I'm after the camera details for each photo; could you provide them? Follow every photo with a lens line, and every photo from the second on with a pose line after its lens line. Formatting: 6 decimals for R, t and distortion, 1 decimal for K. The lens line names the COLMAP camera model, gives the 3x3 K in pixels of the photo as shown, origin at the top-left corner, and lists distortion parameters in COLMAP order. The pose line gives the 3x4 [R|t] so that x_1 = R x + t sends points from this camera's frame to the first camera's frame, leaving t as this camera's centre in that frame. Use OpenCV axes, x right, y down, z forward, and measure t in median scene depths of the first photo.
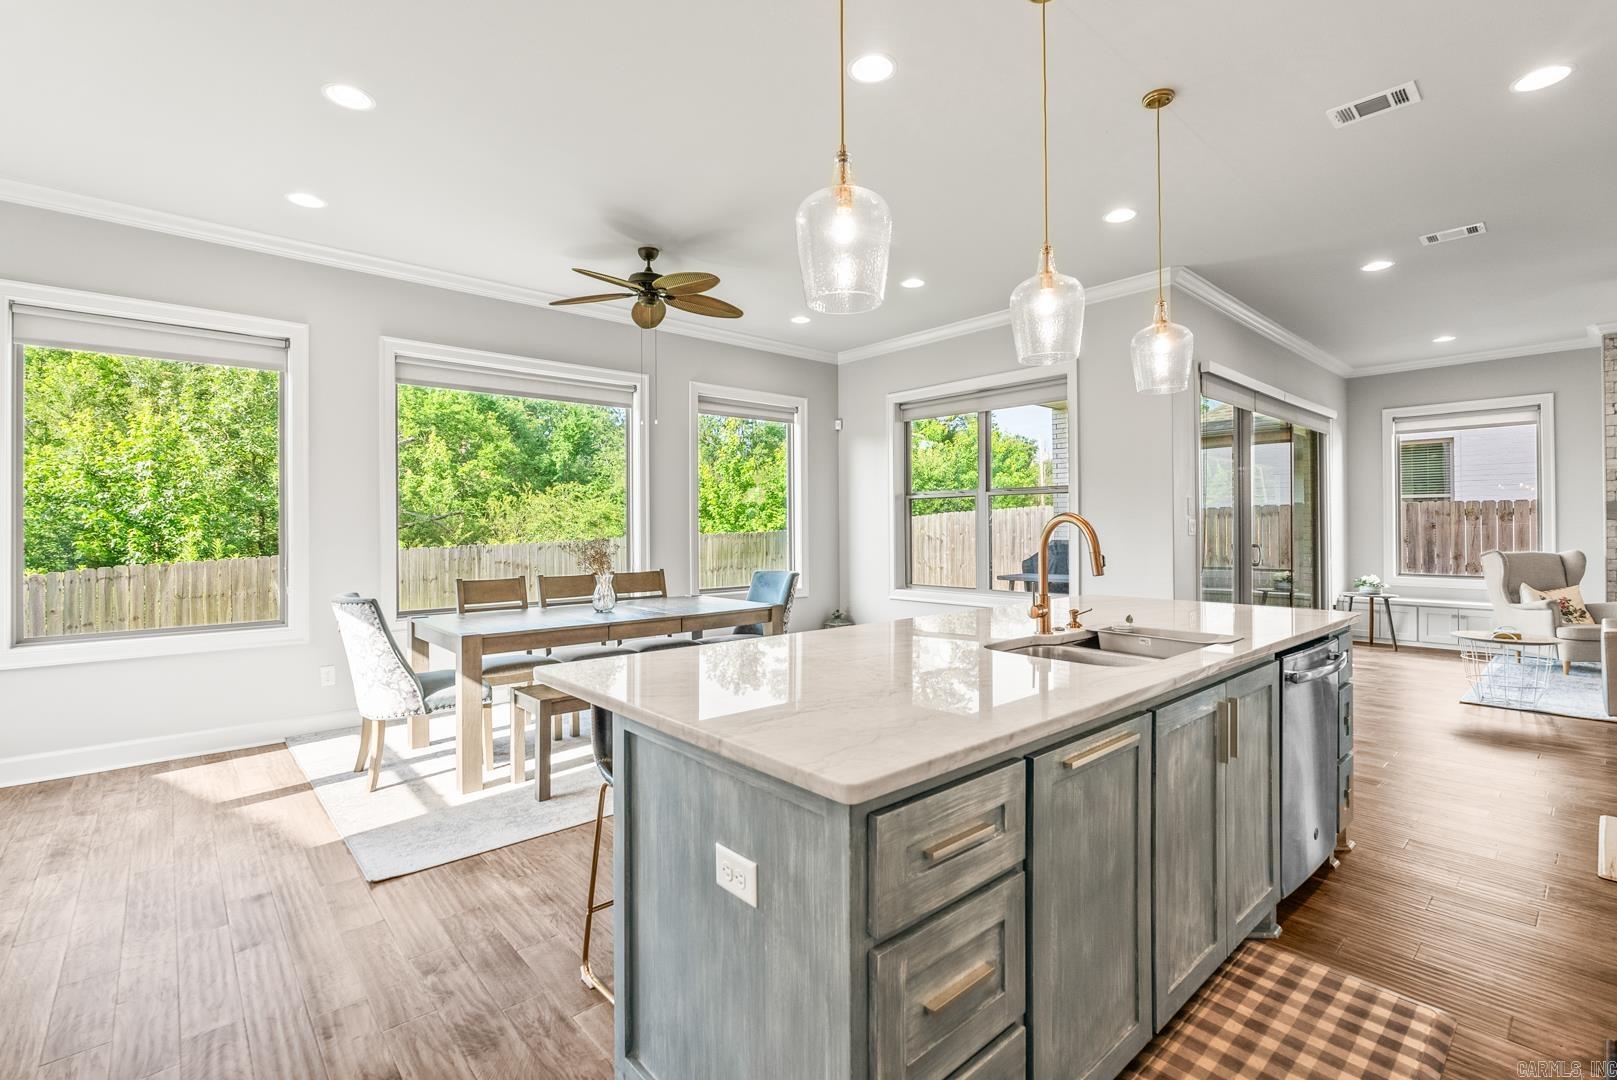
lens RADIAL K [[724.7, 0, 812.3], [0, 724.7, 526.7], [0, 0, 1]] dist [-0.009710, 0.002162]
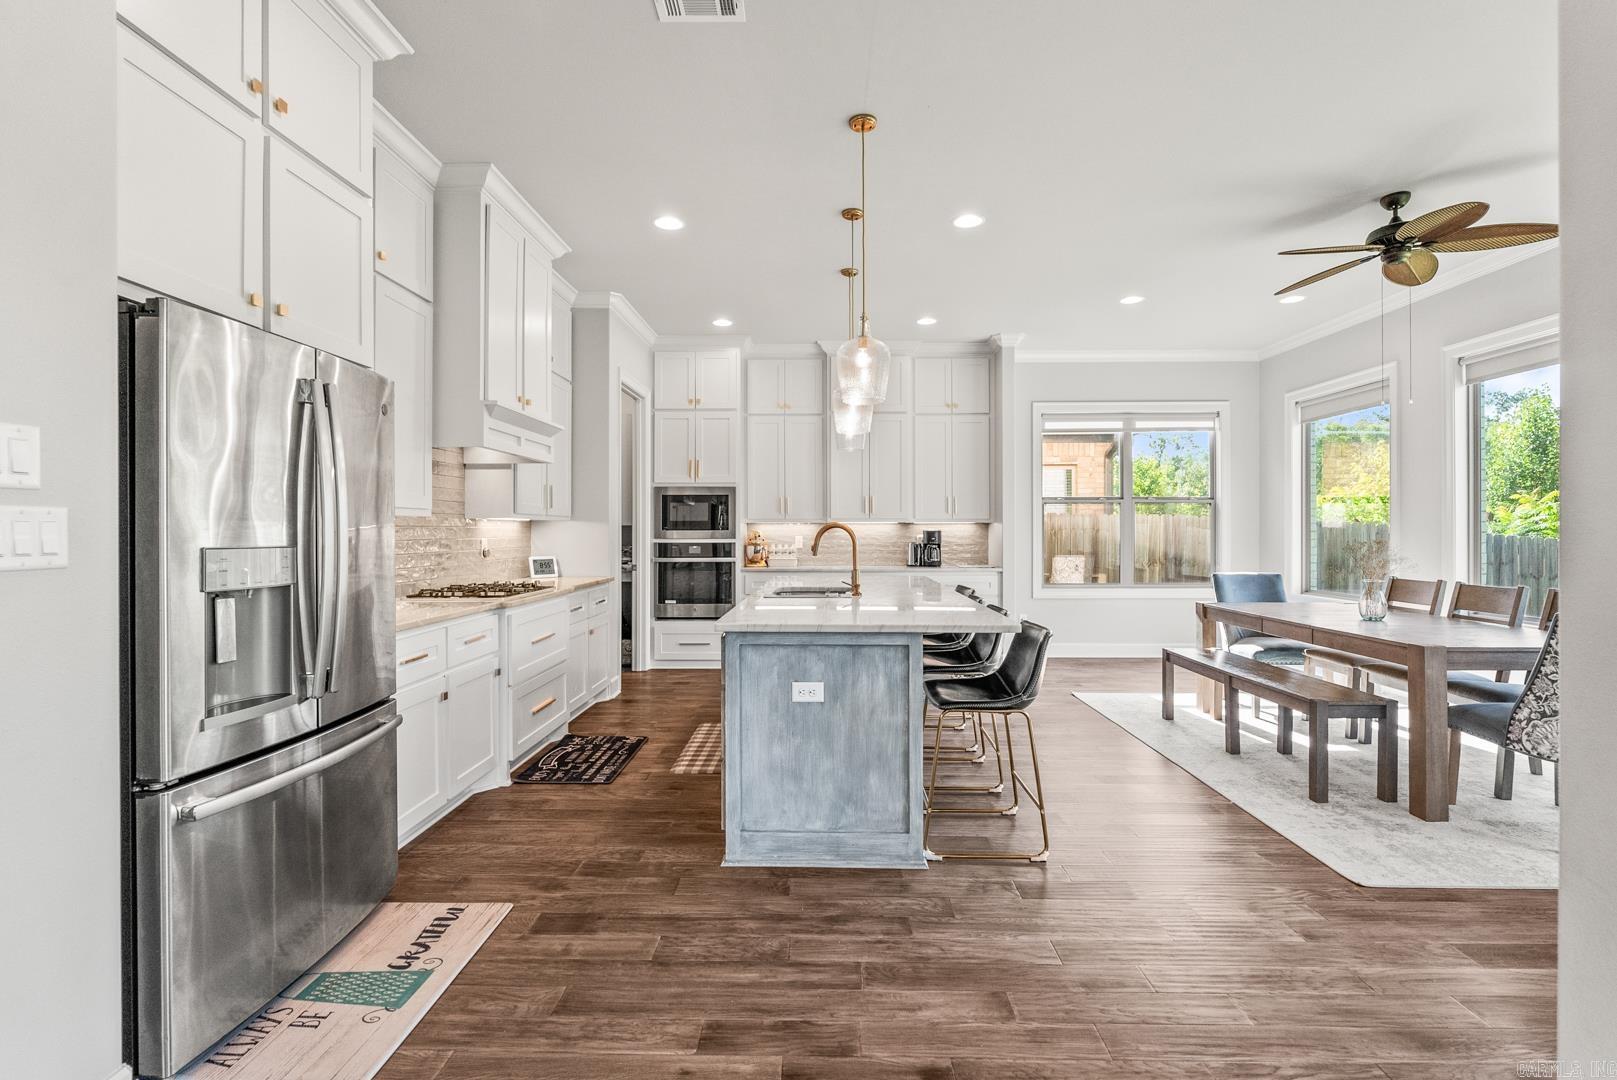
lens RADIAL K [[724.7, 0, 813.4], [0, 724.7, 532.0], [0, 0, 1]] dist [-0.009710, 0.002162]
pose [[-0.677985, 0.009166, -0.735019, 0.531631], [0.005919, 0.999958, 0.007010, -0.002823], [0.735052, 0.000402, -0.678011, 0.674308]]
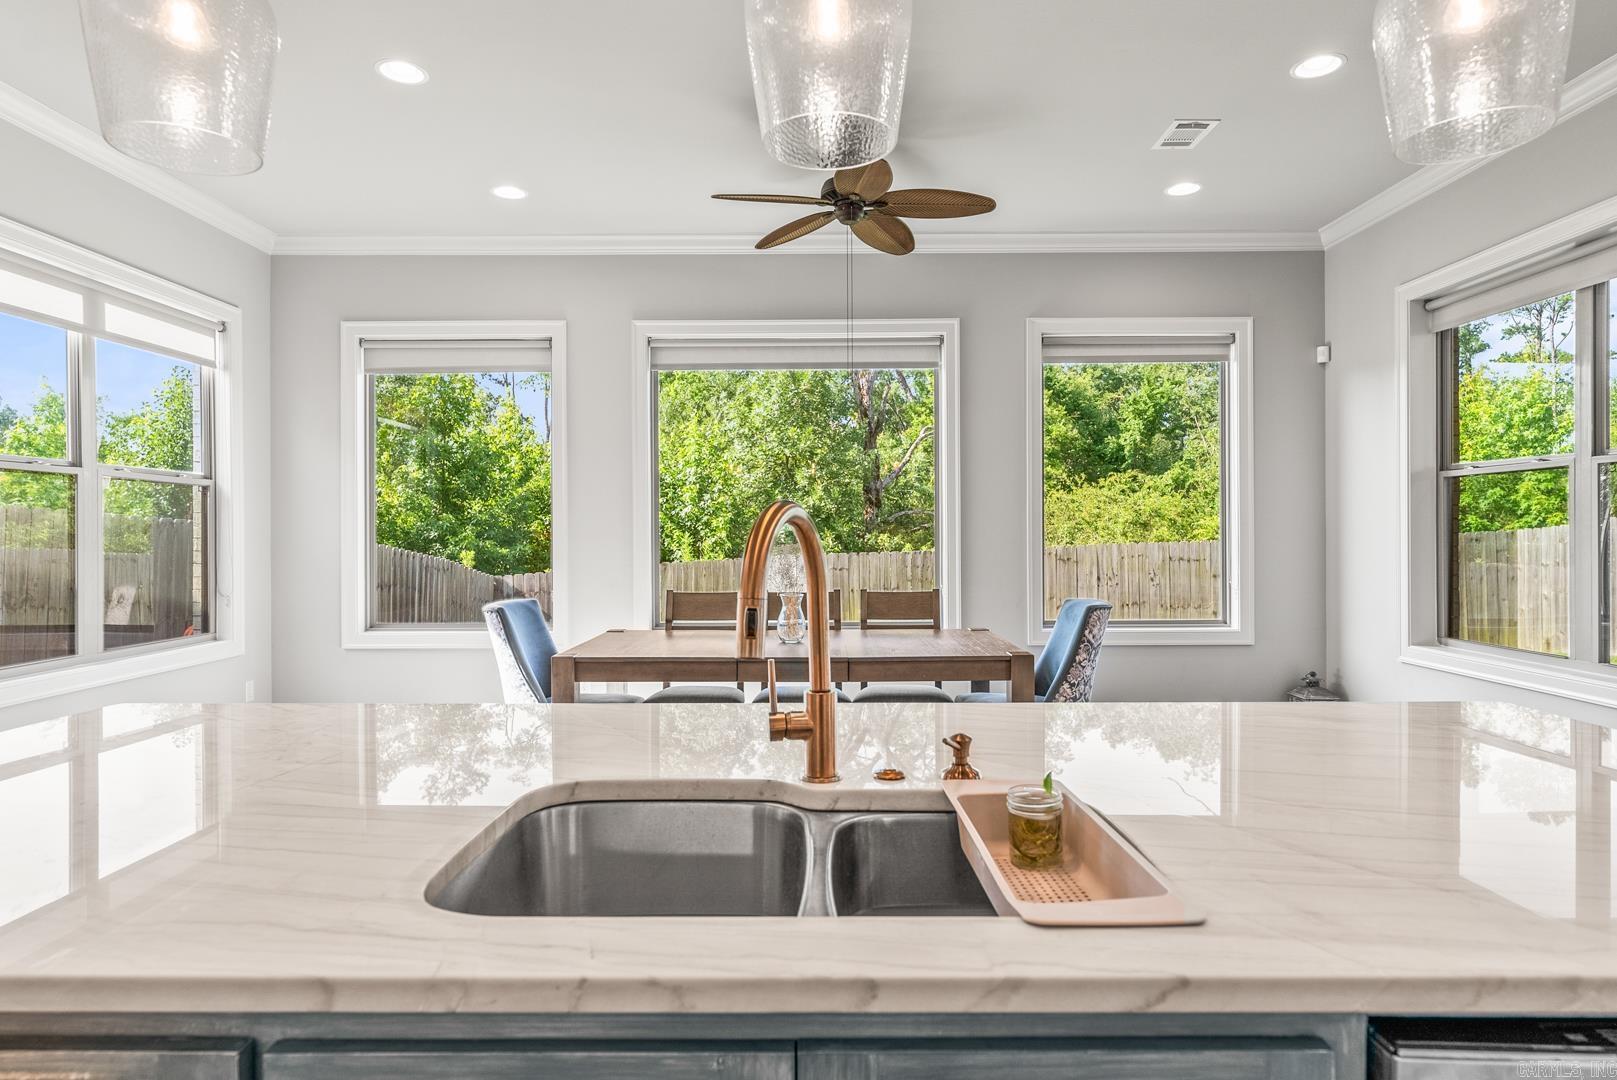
lens RADIAL K [[906.3, 0, 815.6], [0, 906.3, 536.5], [0, 0, 1]] dist [-0.000624, 0.000403]
pose [[0.748717, 0.006614, -0.662857, 0.219813], [-0.000265, 0.999953, 0.009678, -0.001413], [0.662890, -0.007071, 0.748684, 0.189584]]
